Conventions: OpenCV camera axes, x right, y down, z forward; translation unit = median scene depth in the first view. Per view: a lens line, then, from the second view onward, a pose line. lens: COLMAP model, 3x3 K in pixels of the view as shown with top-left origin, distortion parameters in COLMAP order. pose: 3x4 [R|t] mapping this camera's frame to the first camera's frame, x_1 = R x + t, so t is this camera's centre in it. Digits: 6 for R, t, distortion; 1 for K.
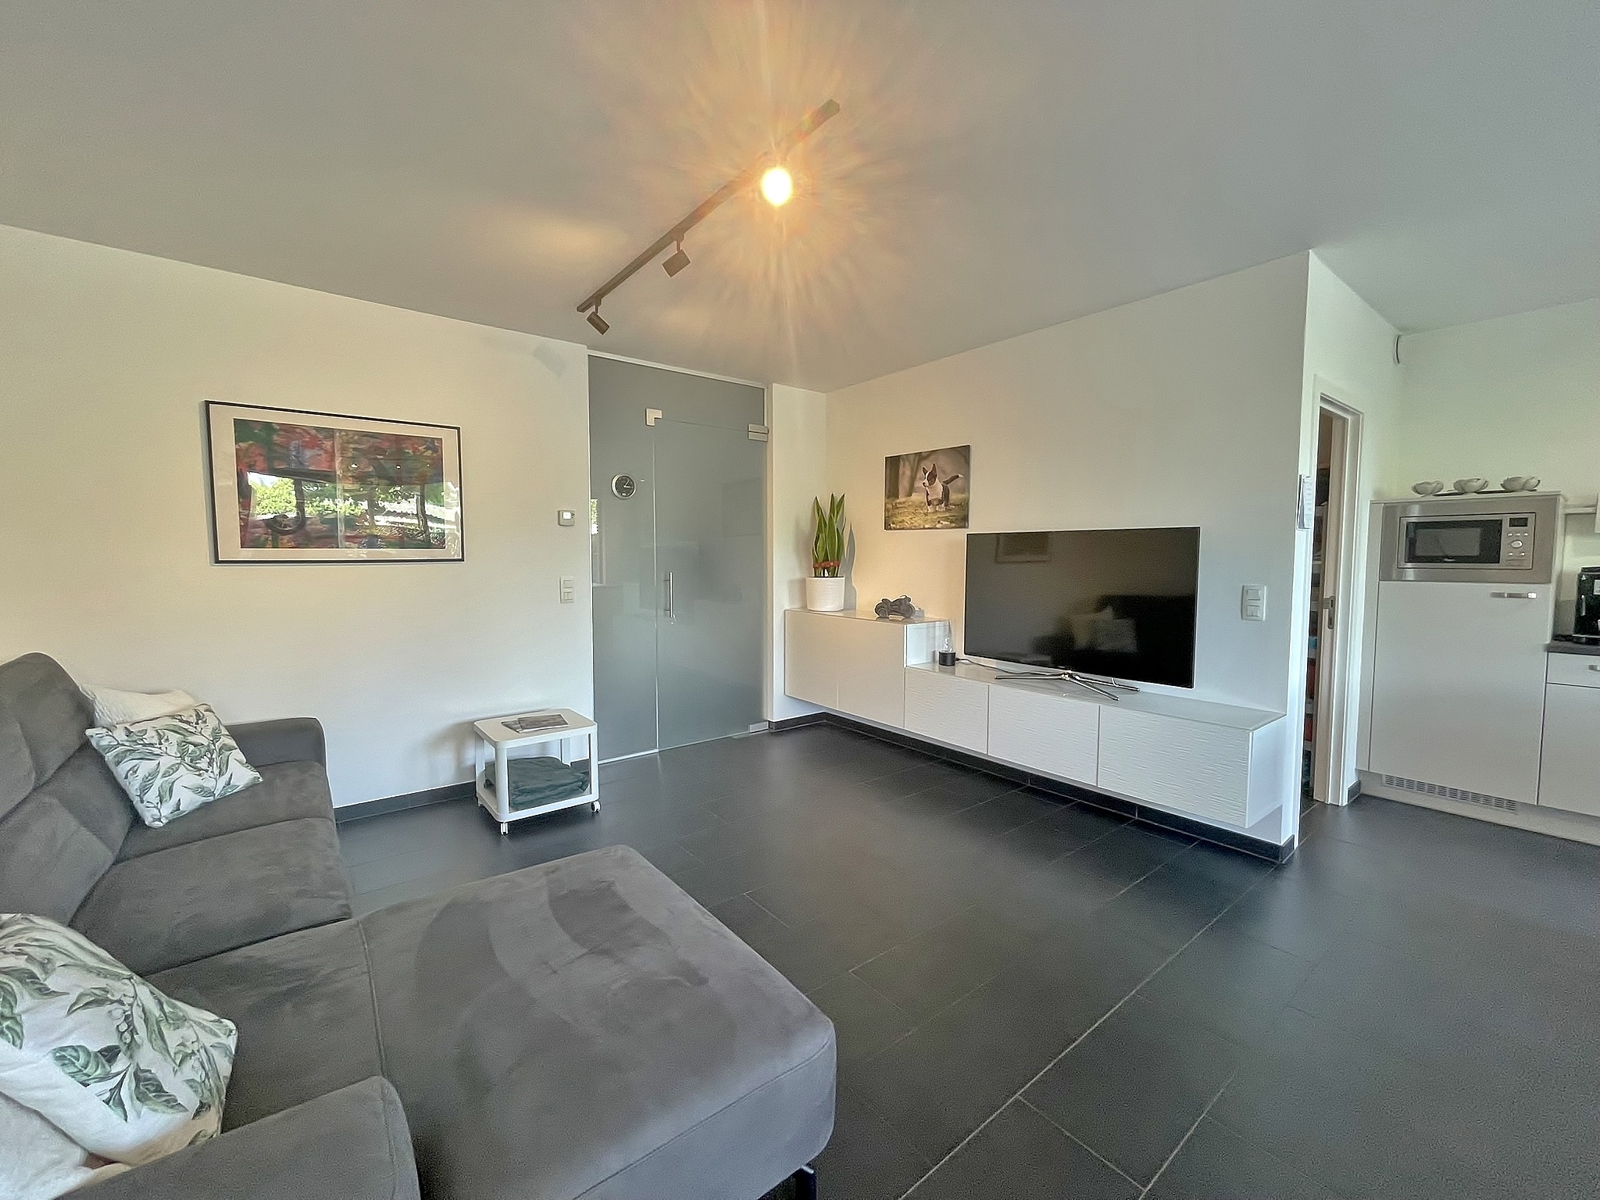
lens RADIAL K [[651.0, 0, 805.4], [0, 651.0, 594.3], [0, 0, 1]] dist [-0.001627, -0.000881]
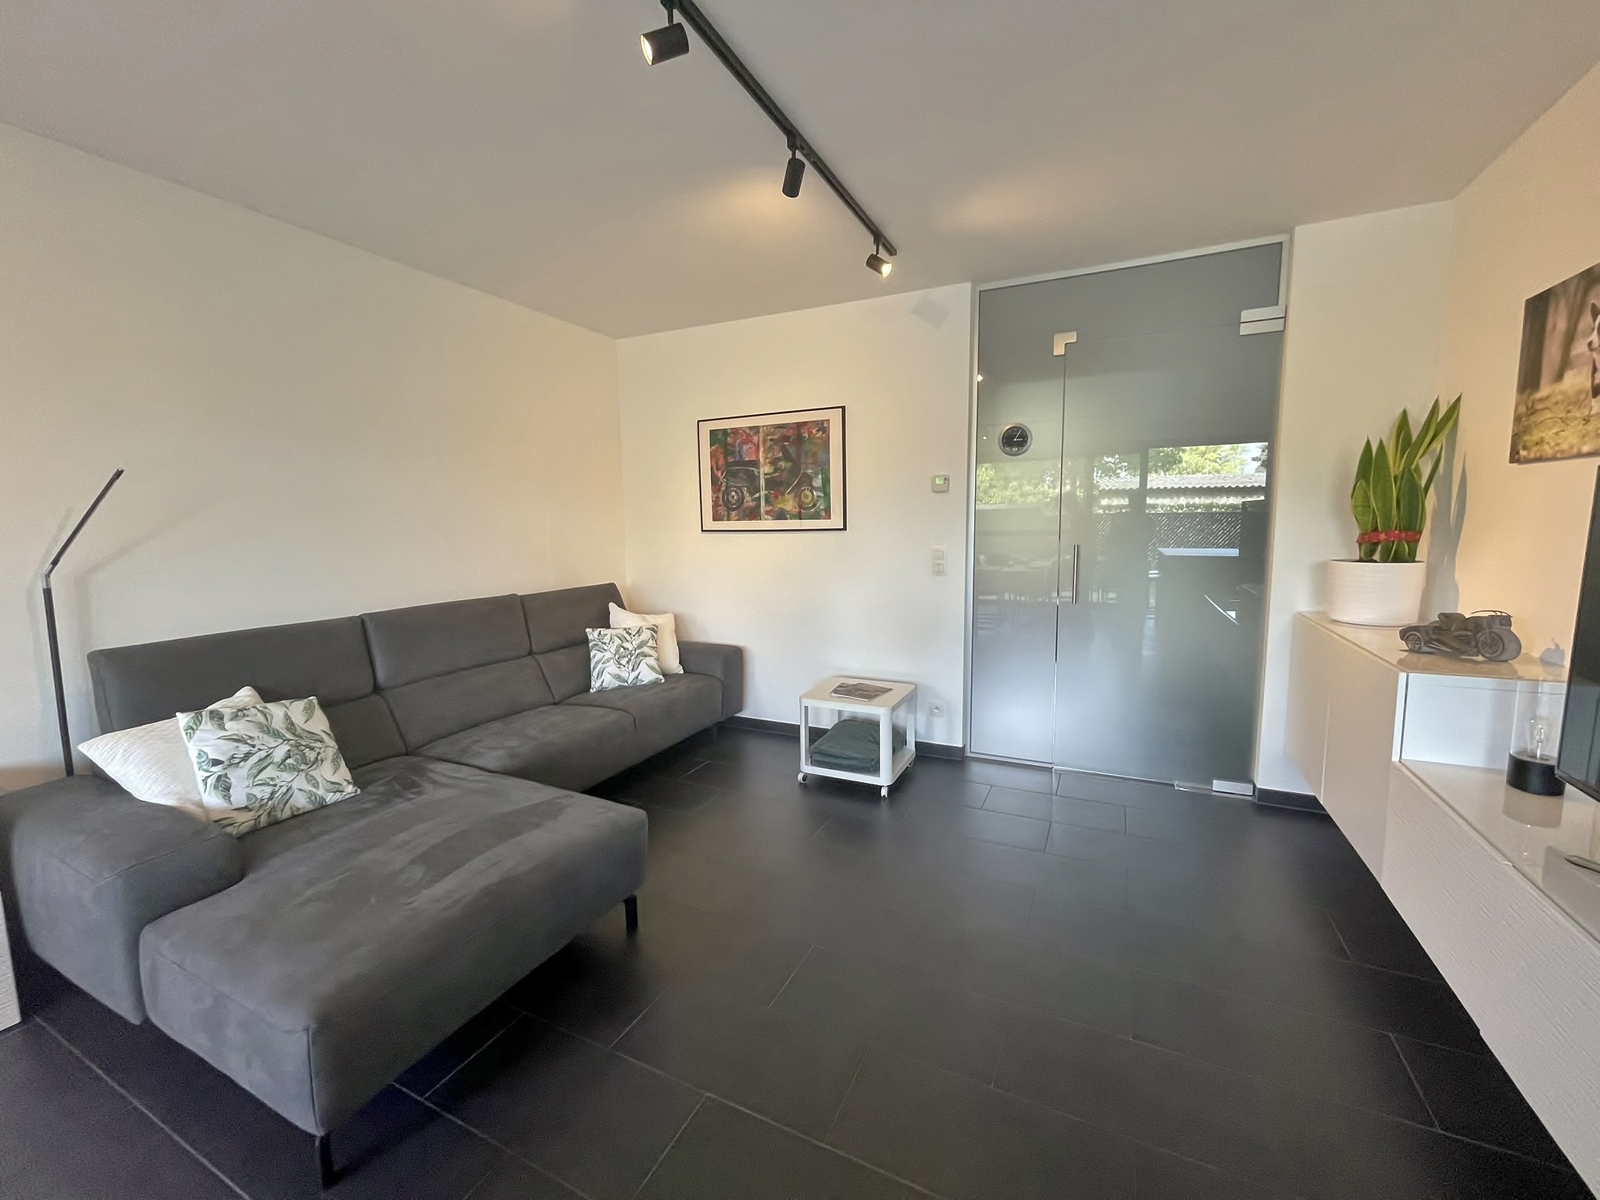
lens RADIAL K [[651.0, 0, 789.0], [0, 651.0, 596.6], [0, 0, 1]] dist [-0.001627, -0.000881]
pose [[0.425936, 0.097522, -0.899482, 0.444358], [-0.041712, 0.995233, 0.088151, -0.034547], [0.903791, -0.000028, 0.427974, 0.474441]]
